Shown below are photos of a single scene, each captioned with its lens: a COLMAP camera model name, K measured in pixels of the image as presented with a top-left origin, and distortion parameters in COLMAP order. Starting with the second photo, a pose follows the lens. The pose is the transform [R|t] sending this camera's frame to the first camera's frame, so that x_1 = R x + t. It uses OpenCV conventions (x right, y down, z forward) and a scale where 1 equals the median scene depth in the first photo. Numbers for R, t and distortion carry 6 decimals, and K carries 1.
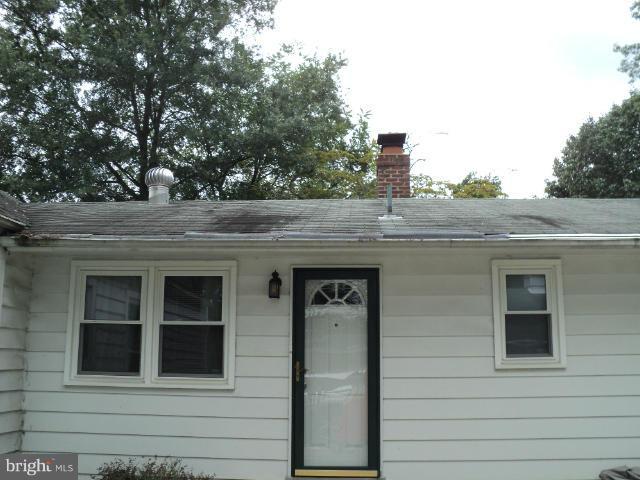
lens RADIAL K [[648.8, 0, 320.0], [0, 648.8, 240.0], [0, 0, 1]] dist [-0.209449, 0.225299]
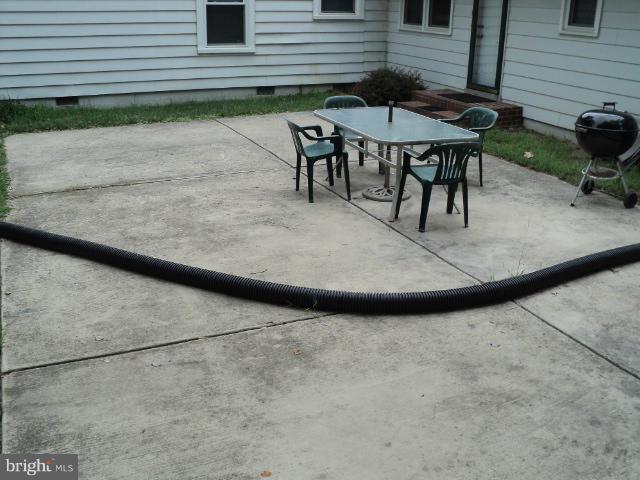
lens RADIAL K [[648.8, 0, 320.0], [0, 648.8, 240.0], [0, 0, 1]] dist [-0.209449, 0.225299]
pose [[0.453146, 0.321305, -0.831518, 1.323803], [0.147173, 0.893019, 0.425273, -0.056061], [0.879203, -0.315088, 0.357381, -0.116246]]
